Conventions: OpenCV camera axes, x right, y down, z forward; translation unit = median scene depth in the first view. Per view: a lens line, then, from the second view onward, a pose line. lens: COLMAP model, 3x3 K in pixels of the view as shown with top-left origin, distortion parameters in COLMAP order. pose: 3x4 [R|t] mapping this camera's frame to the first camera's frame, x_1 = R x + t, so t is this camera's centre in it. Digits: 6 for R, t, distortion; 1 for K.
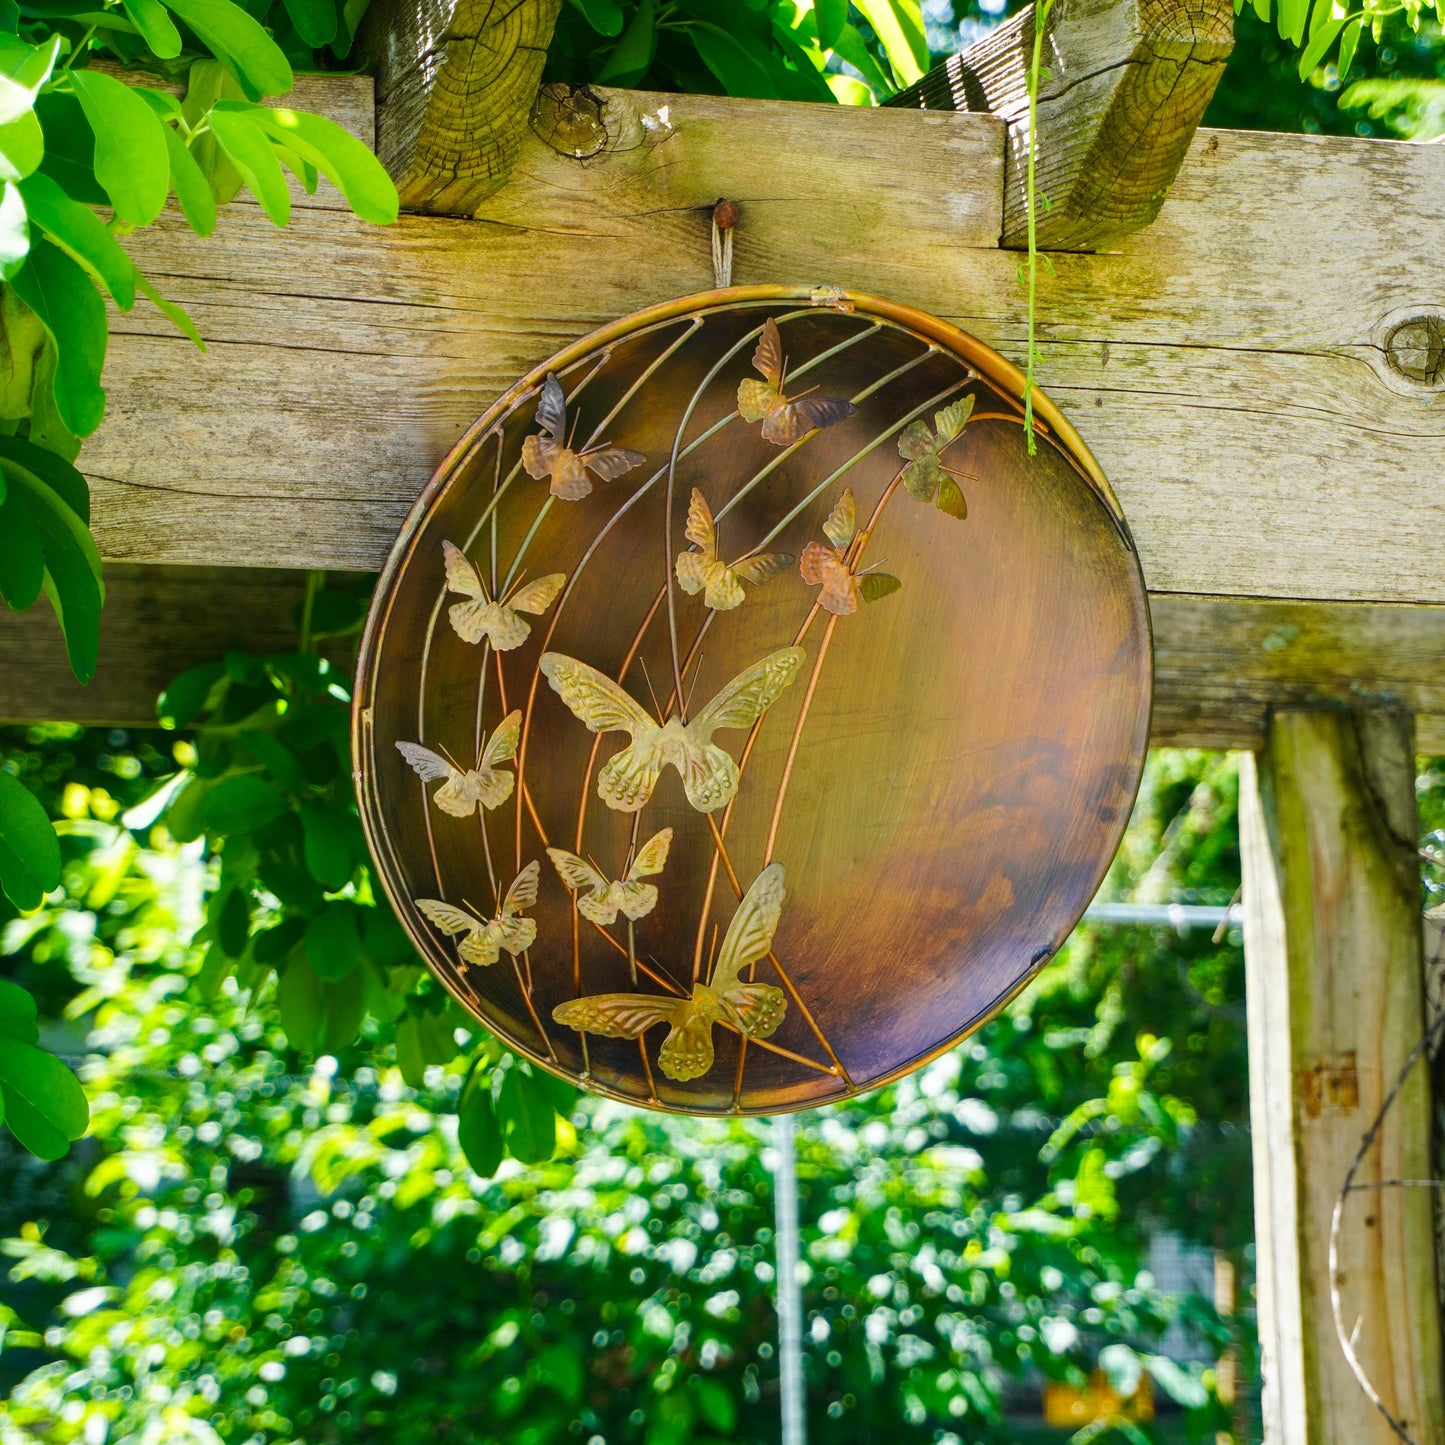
lens RADIAL K [[4830.7, 0, 724.9], [0, 4830.7, 877.7], [0, 0, 1]] dist [-0.079846, 1.695625]
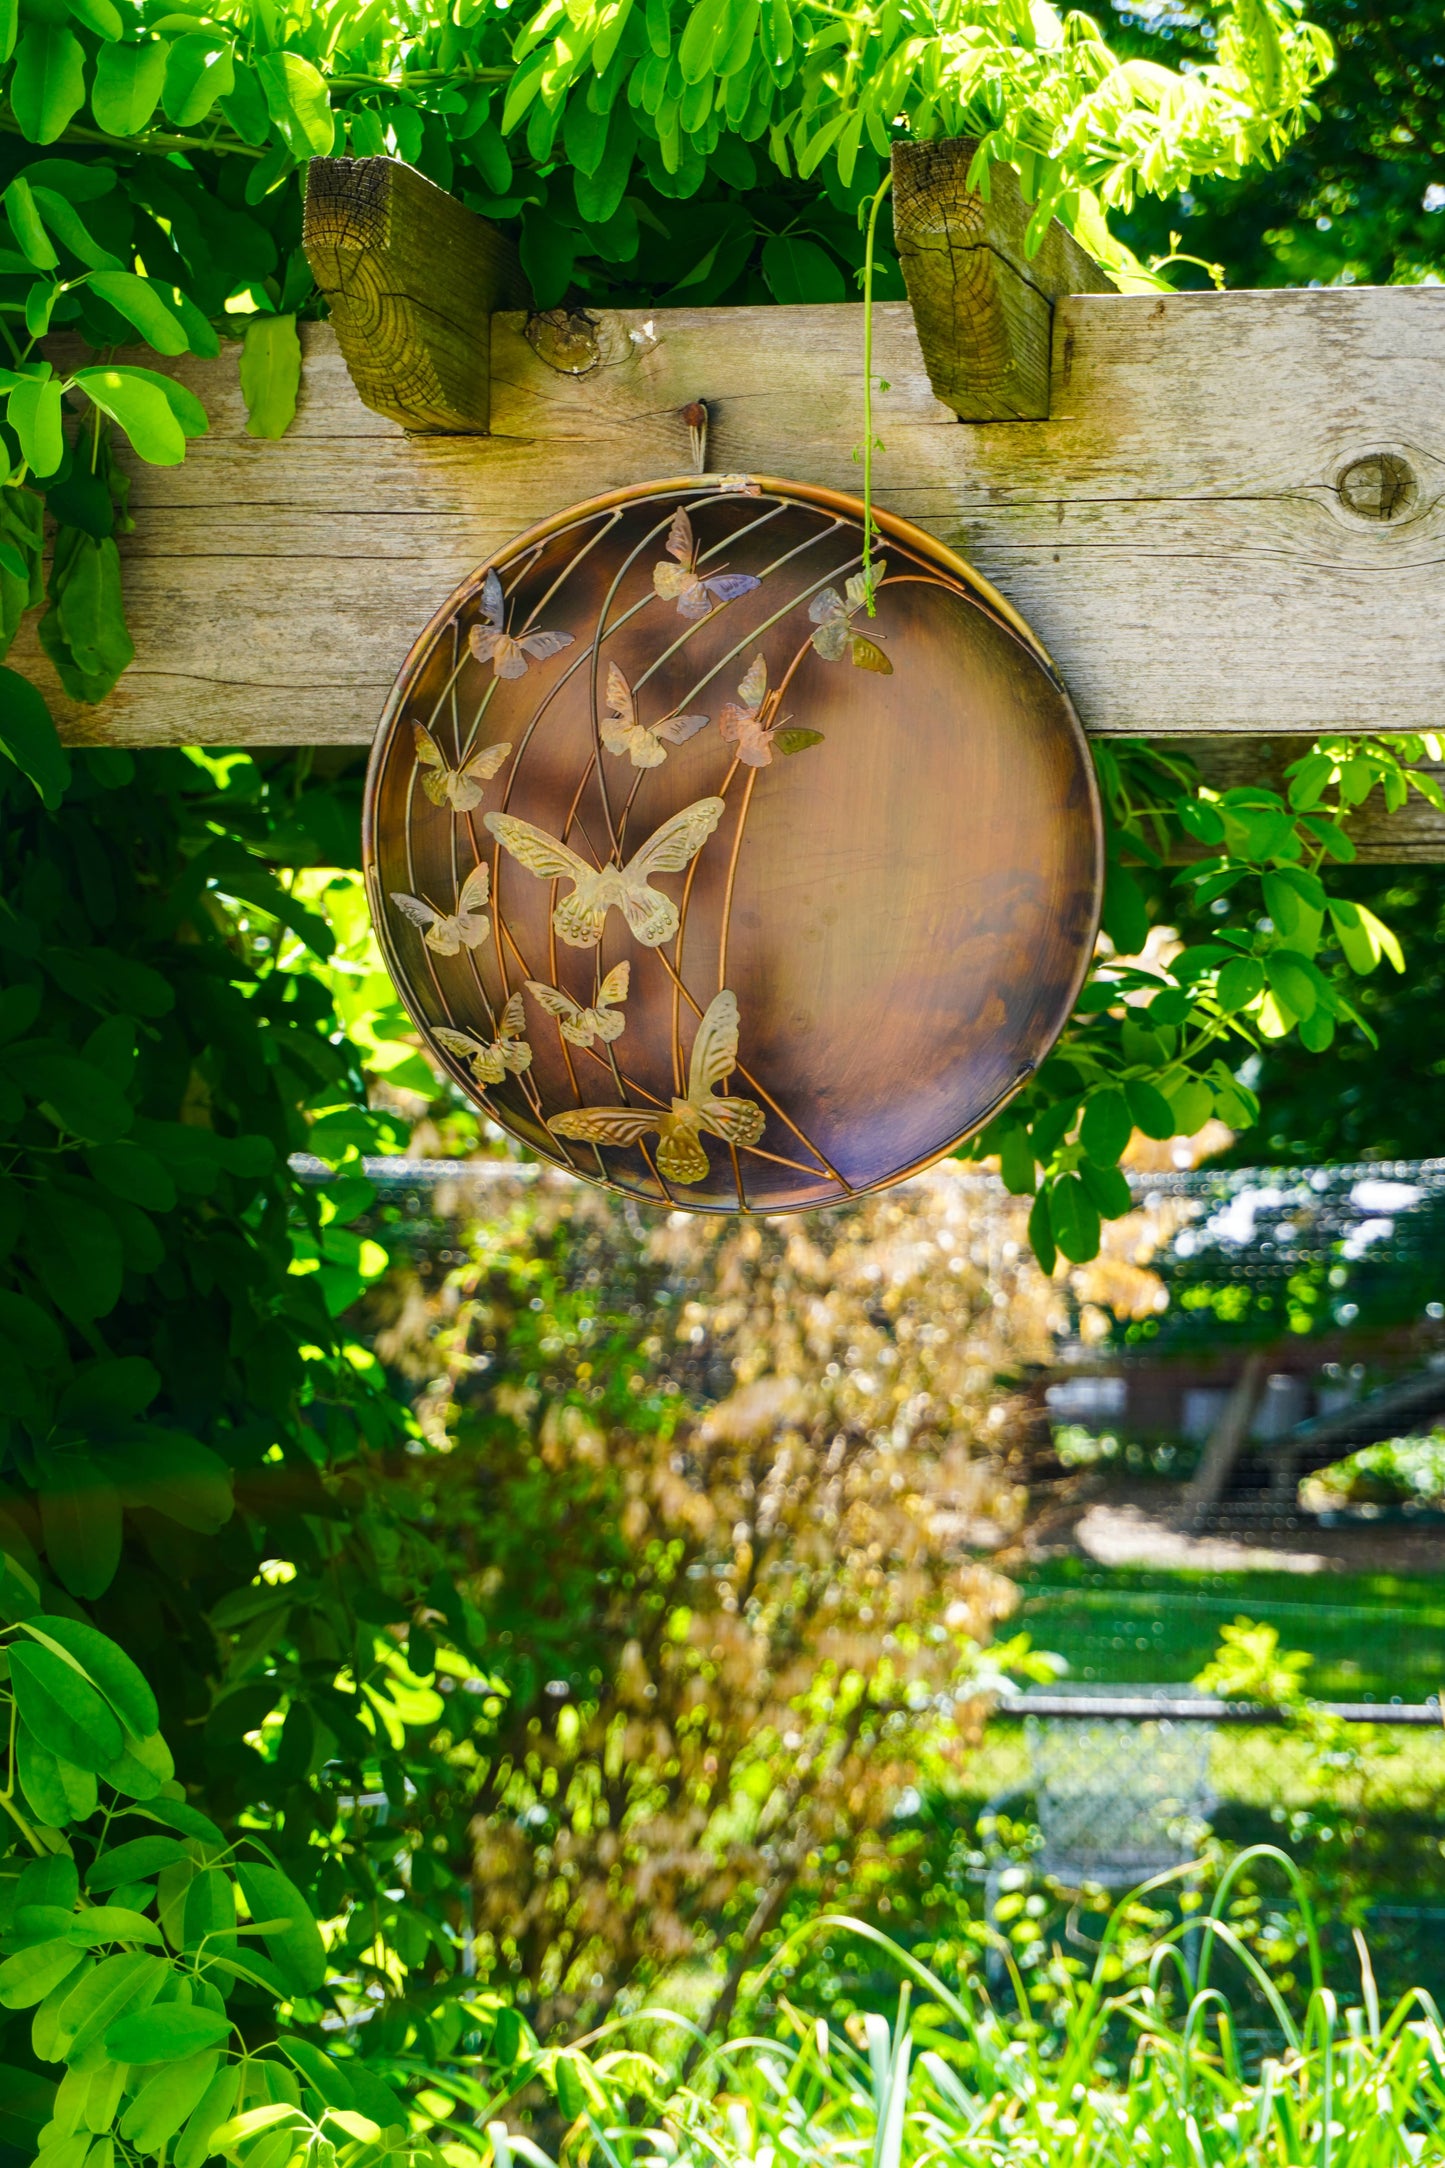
lens RADIAL K [[4810.7, 0, 720.5], [0, 4810.7, 1118.0], [0, 0, 1]] dist [-0.064879, 1.624619]
pose [[0.873439, -0.003239, -0.486924, 0.554822], [0.016058, 0.999626, 0.022155, 0.001902], [0.486669, -0.027170, 0.873164, 0.020743]]
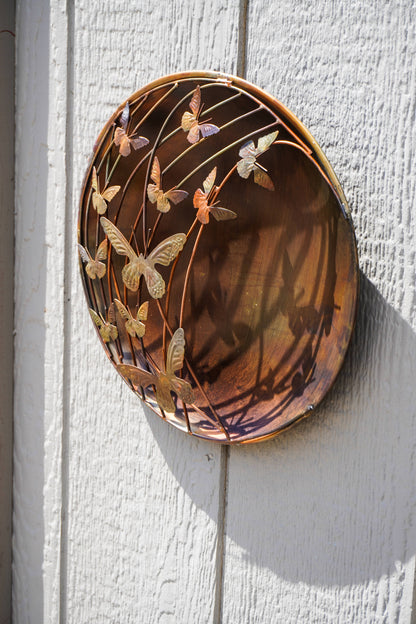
lens RADIAL K [[1218.6, 0, 208.0], [0, 1218.6, 312.0], [0, 0, 1]] dist [0.046812, 0.017431]
pose [[0.490718, 0.189797, -0.850396, 0.501752], [-0.191749, 0.975584, 0.107089, -0.074179], [0.849958, 0.110512, 0.515130, 0.715098]]
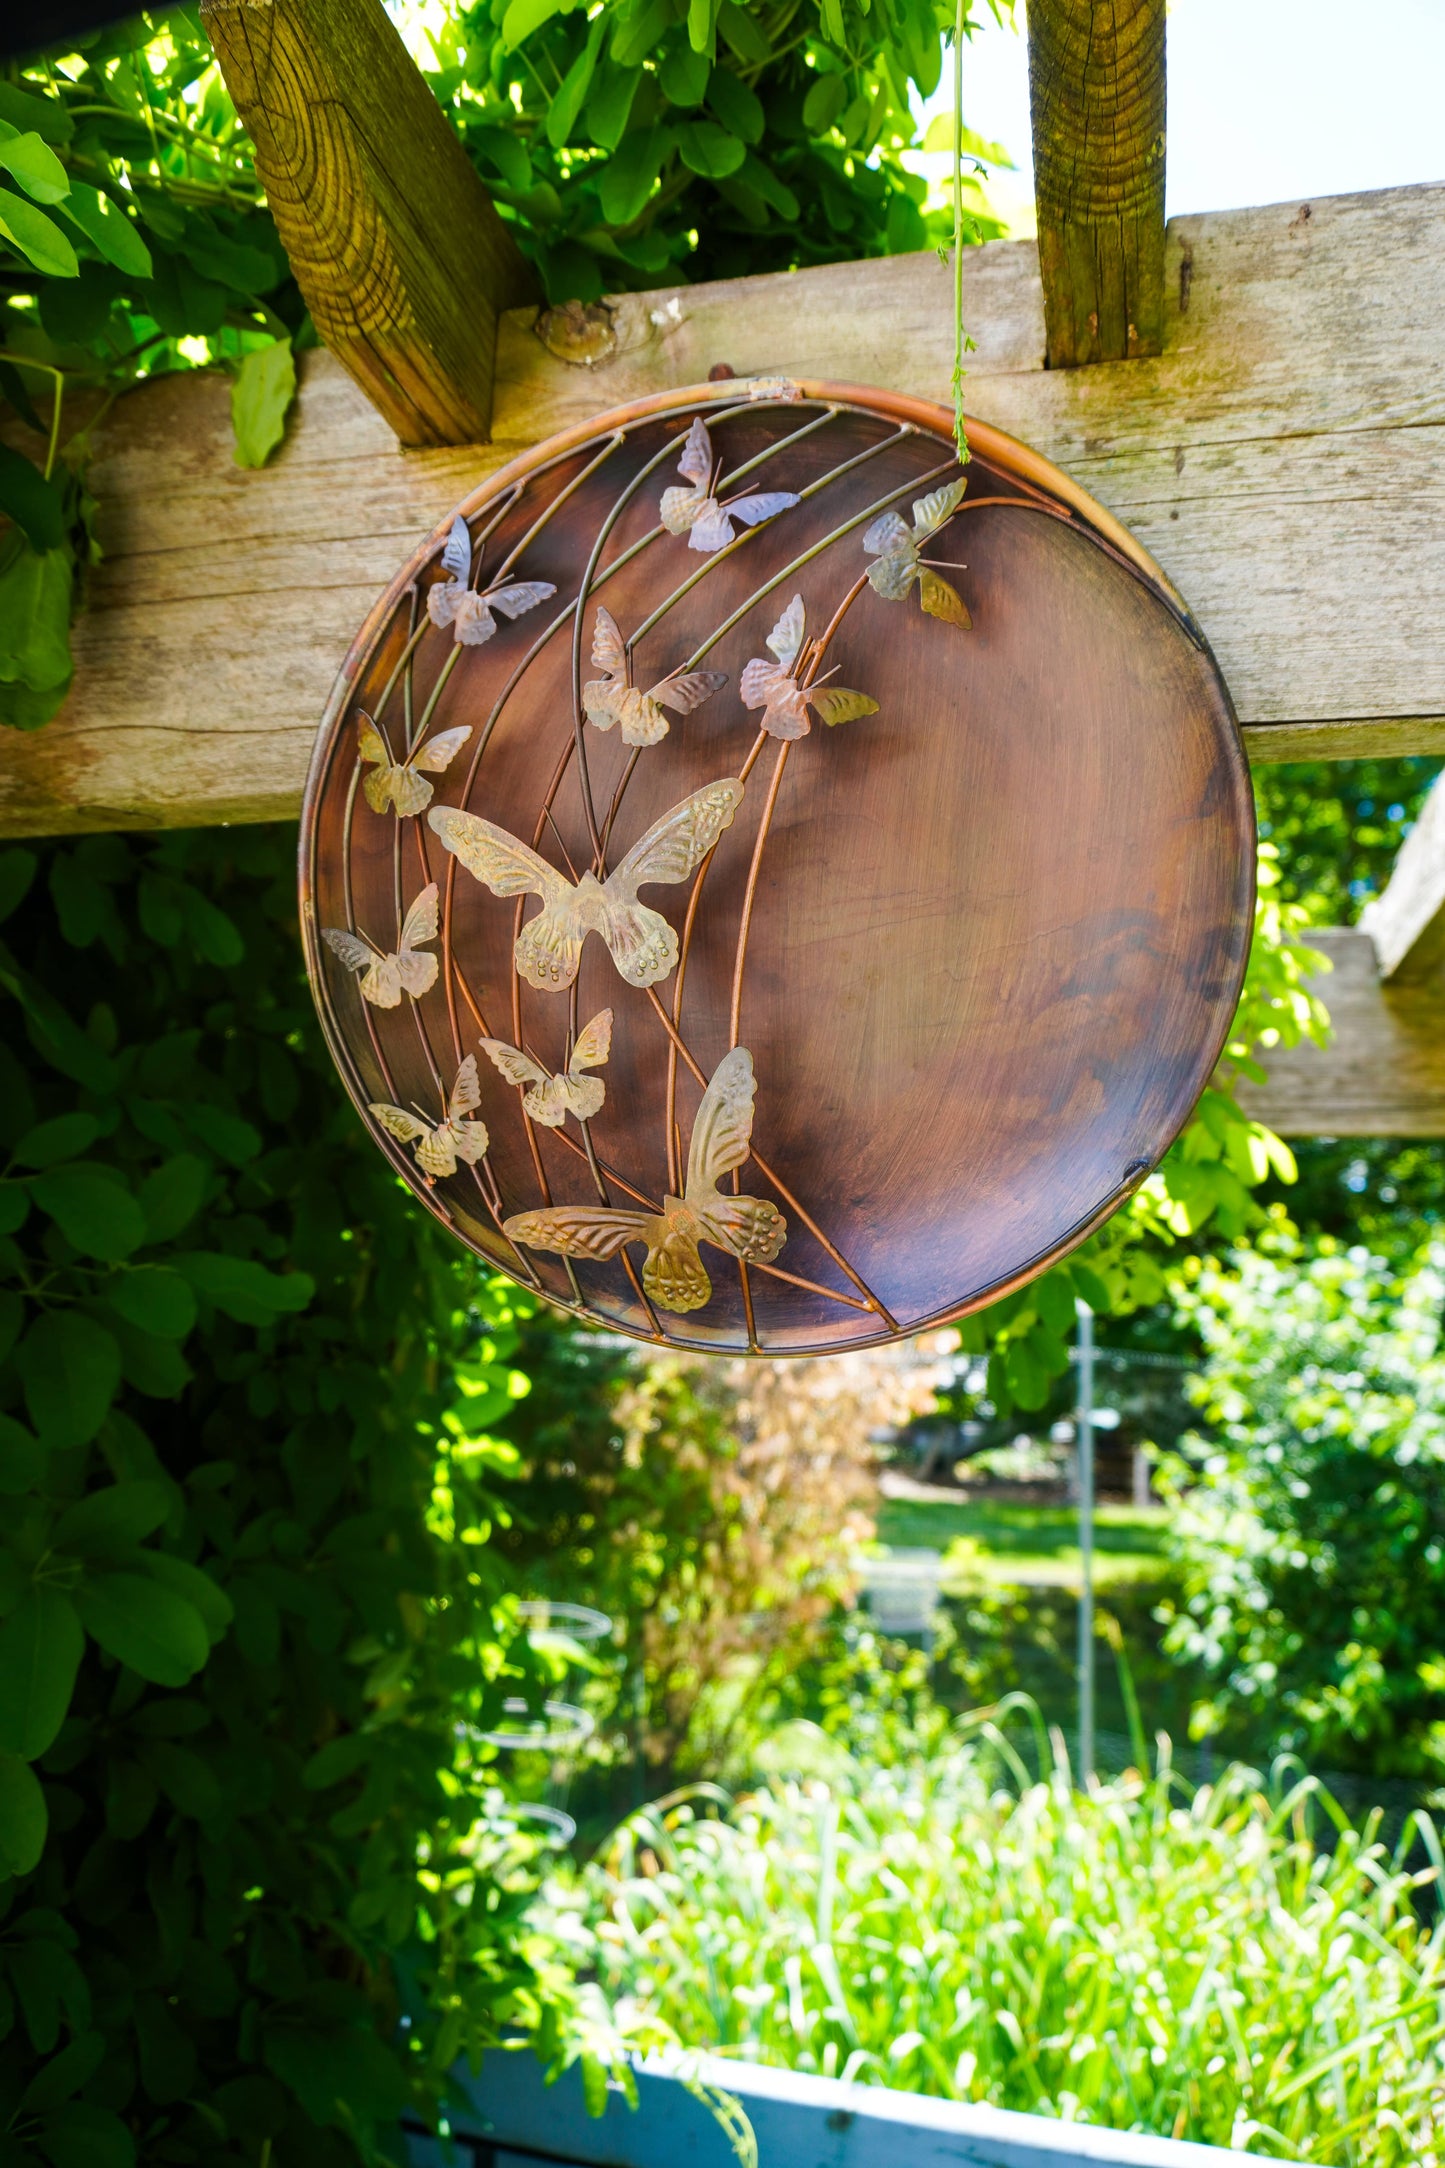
lens RADIAL K [[1518.4, 0, 722.5], [0, 1518.4, 1084.0], [0, 0, 1]] dist [-0.096584, 0.069521]
pose [[0.862681, -0.057308, -0.502491, 0.139671], [-0.014960, 0.990233, -0.138618, 0.039636], [0.505527, 0.127100, 0.853398, 0.775698]]
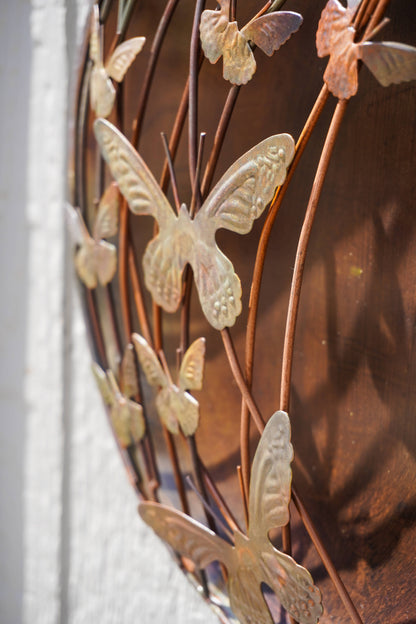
lens RADIAL K [[1384.6, 0, 207.4], [0, 1384.6, 321.8], [0, 0, 1]] dist [-0.064879, 1.624619]
pose [[0.324367, 0.136627, -0.936012, 0.218709], [-0.199195, 0.977191, 0.073609, -0.031887], [0.924720, 0.162573, 0.344184, 0.907362]]
